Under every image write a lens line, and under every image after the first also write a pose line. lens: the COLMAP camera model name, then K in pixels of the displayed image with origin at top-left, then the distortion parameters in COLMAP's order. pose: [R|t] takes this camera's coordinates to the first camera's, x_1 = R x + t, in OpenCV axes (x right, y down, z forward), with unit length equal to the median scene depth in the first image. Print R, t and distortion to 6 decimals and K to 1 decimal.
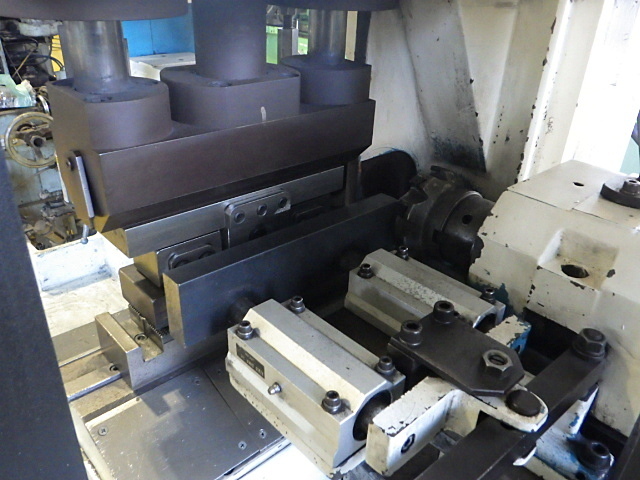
lens RADIAL K [[530.1, 0, 318.7], [0, 530.1, 240.0], [0, 0, 1]] dist [-0.002543, 0.001176]
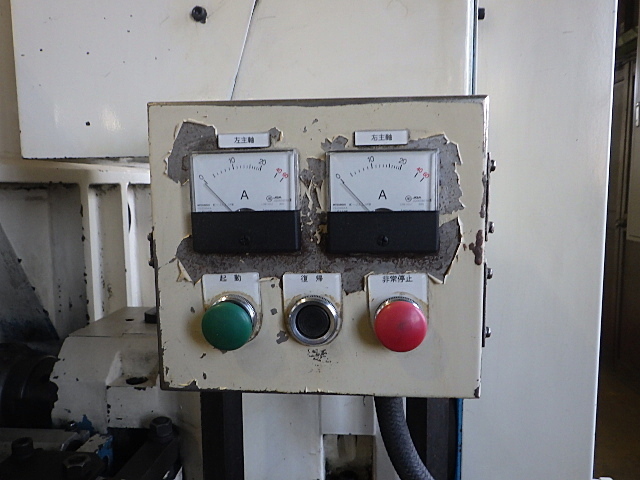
lens RADIAL K [[530.1, 0, 319.4], [0, 530.1, 241.4], [0, 0, 1]] dist [-0.002543, 0.001176]
pose [[0.736725, -0.123729, 0.664776, 0.011899], [0.357378, 0.905838, -0.227462, 0.151687], [-0.574036, 0.405153, 0.711571, -0.194430]]
